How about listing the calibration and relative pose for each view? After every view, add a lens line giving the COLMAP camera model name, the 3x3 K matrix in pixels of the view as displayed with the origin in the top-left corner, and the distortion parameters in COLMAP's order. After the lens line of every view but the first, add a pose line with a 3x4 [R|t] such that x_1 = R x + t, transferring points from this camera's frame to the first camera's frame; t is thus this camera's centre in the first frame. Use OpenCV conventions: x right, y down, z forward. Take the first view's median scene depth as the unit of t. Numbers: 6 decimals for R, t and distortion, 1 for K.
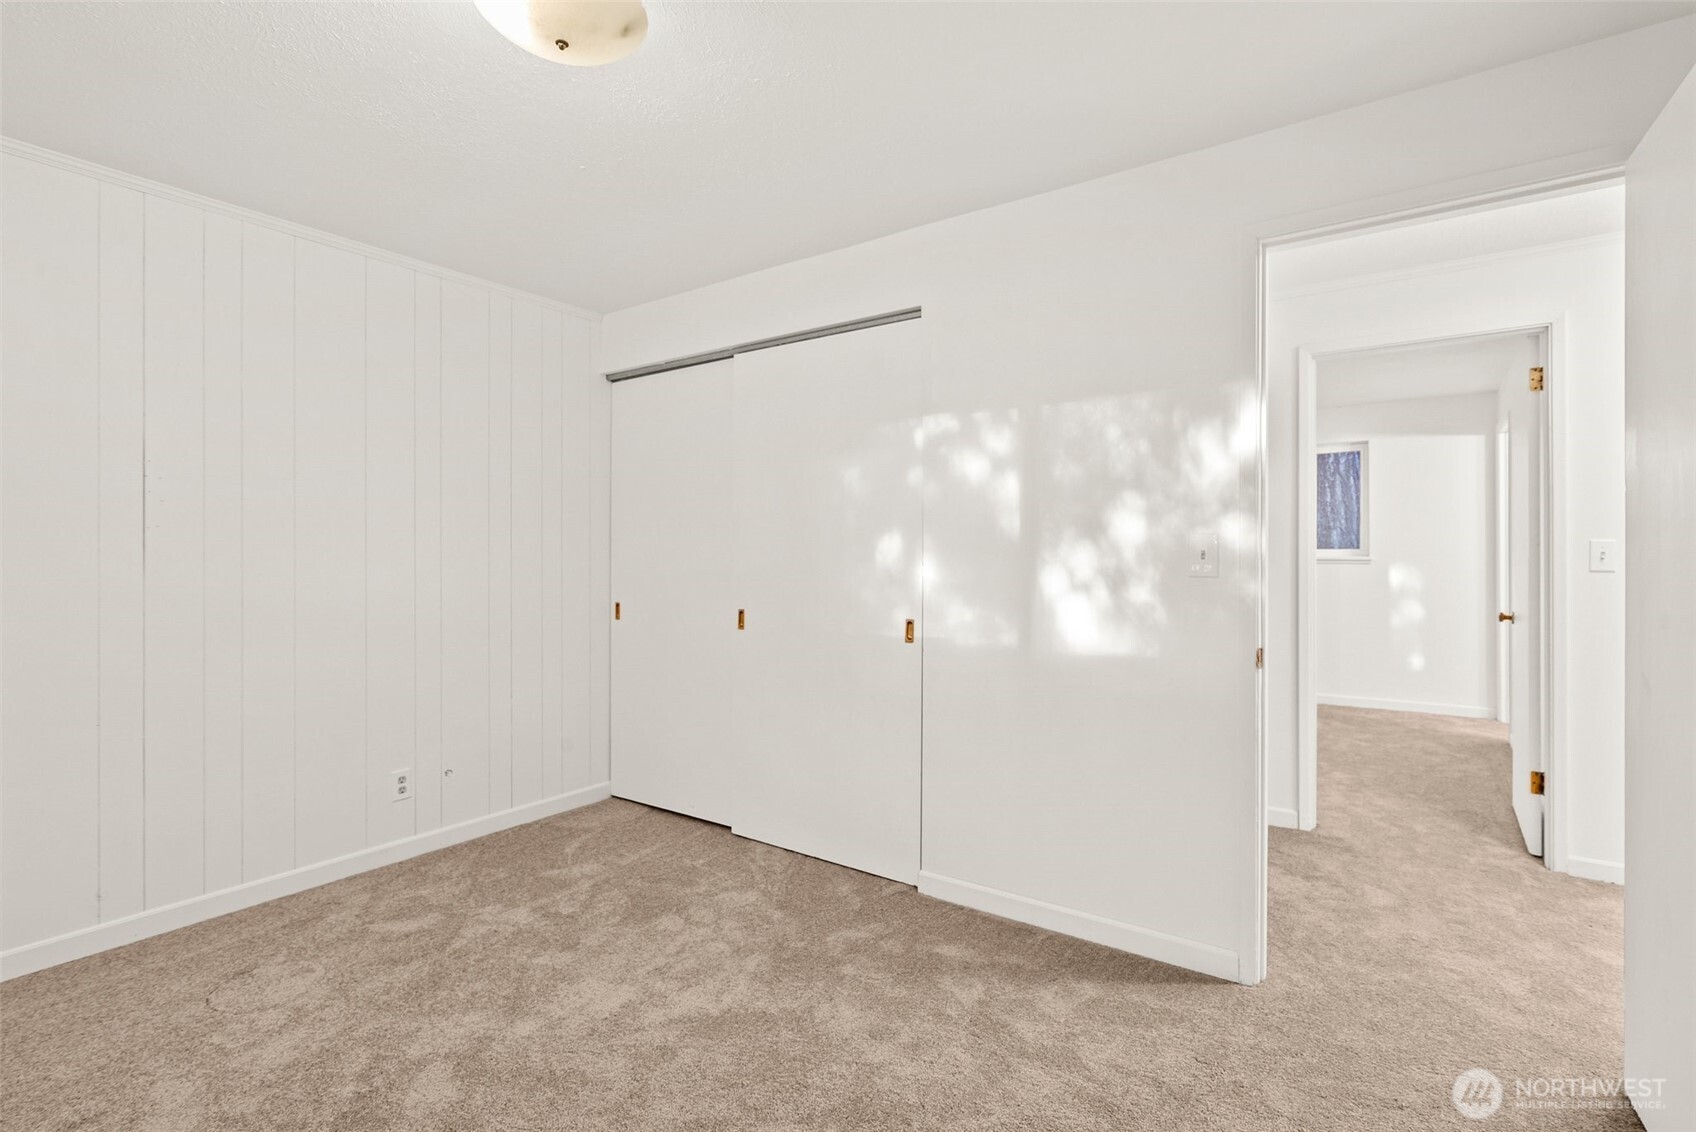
lens RADIAL K [[772.5, 0, 846.7], [0, 772.5, 566.2], [0, 0, 1]] dist [0.001072, -0.000058]
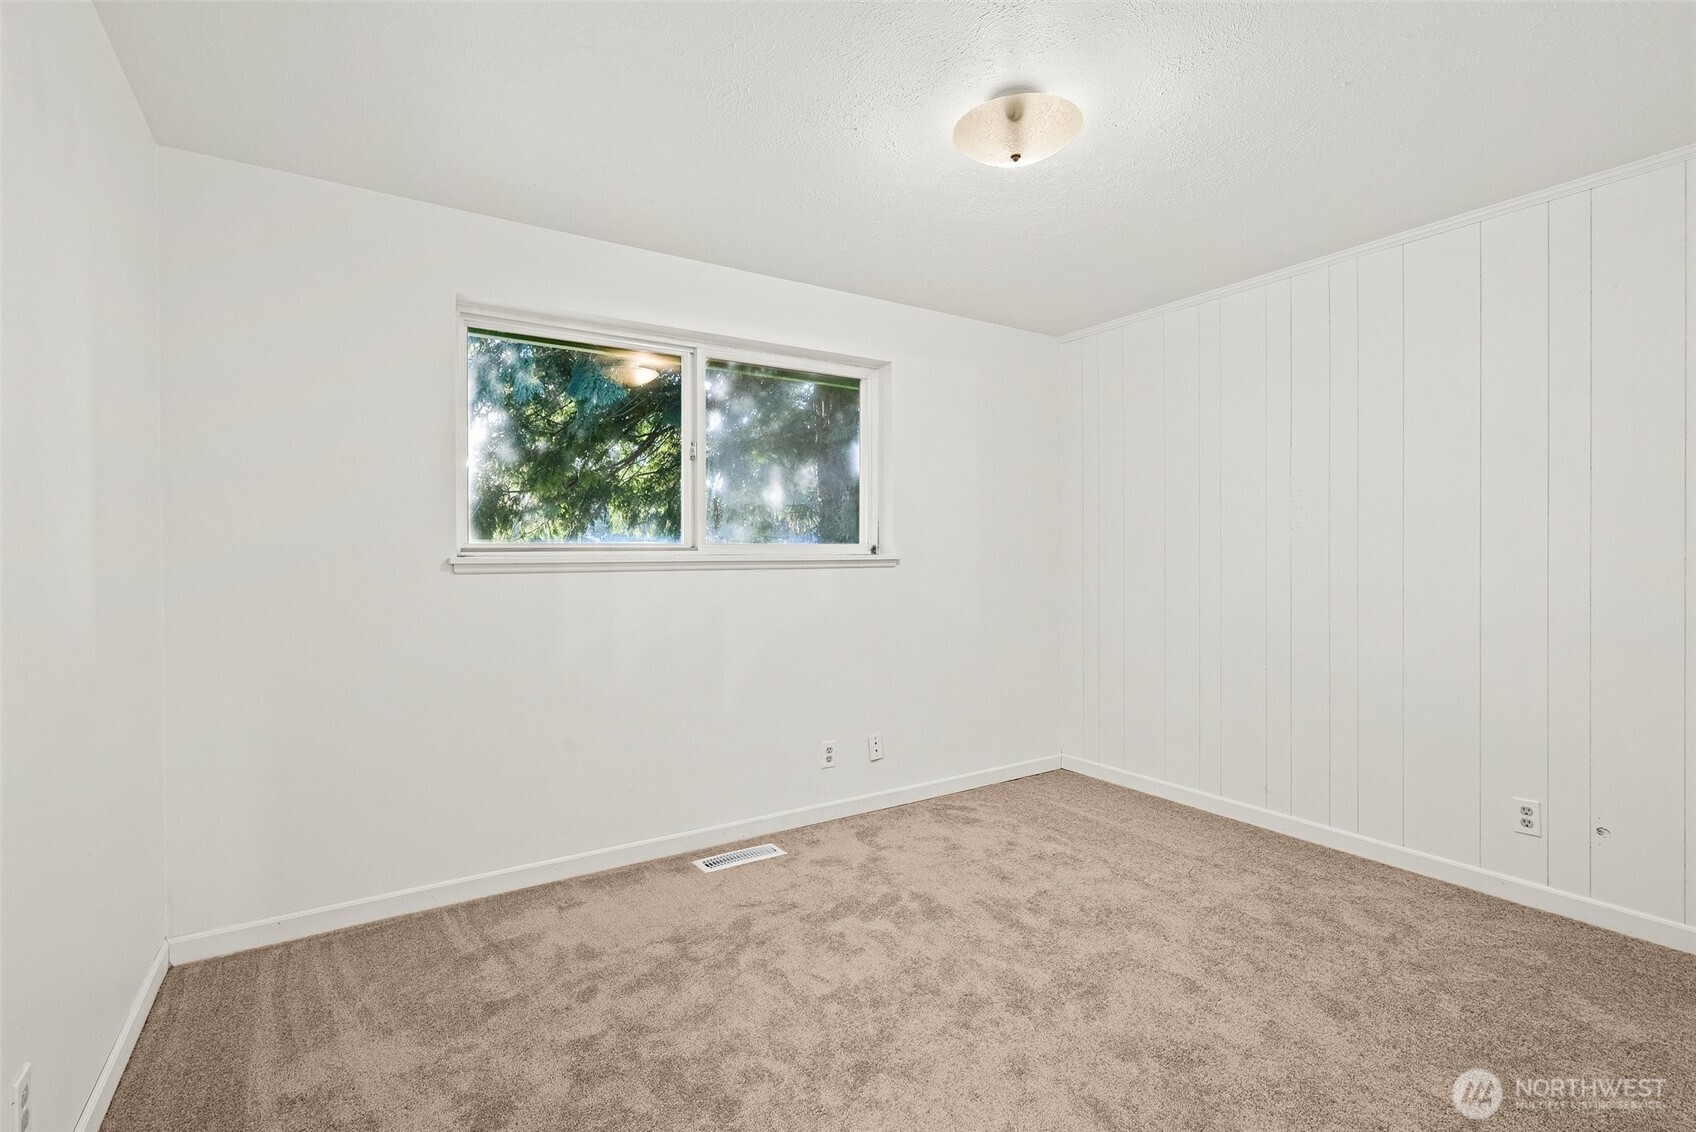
lens RADIAL K [[772.5, 0, 847.5], [0, 772.5, 562.9], [0, 0, 1]] dist [0.001072, -0.000058]
pose [[-0.397261, 0.001442, -0.917705, 0.568661], [0.001498, 0.999998, 0.000923, 0.000738], [0.917704, -0.001008, -0.397263, 0.732564]]
